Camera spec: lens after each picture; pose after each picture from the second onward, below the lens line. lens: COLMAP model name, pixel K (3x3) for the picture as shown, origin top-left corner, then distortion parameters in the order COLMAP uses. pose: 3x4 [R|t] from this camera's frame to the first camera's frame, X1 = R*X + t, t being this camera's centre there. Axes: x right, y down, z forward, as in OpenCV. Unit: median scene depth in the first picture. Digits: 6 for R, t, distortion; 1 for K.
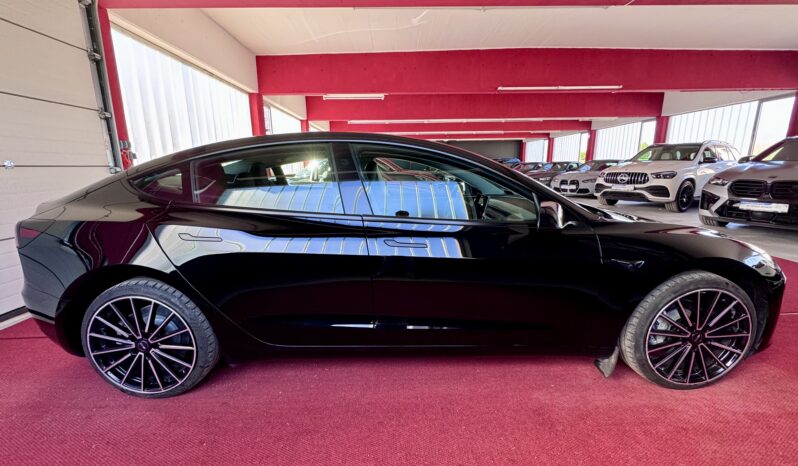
lens RADIAL K [[334.0, 0, 399.0], [0, 334.0, 233.0], [0, 0, 1]] dist [0.001744, 0.000111]
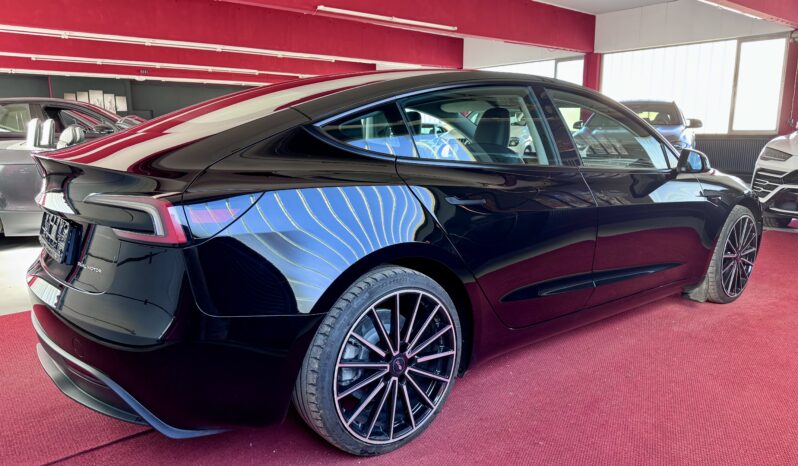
lens RADIAL K [[590.3, 0, 399.0], [0, 590.3, 233.0], [0, 0, 1]] dist [-0.005101, -0.005006]
pose [[0.777465, -0.094574, 0.621775, -0.394487], [0.109200, 0.993912, 0.014635, 0.013684], [-0.619374, 0.056520, 0.783059, 0.011372]]
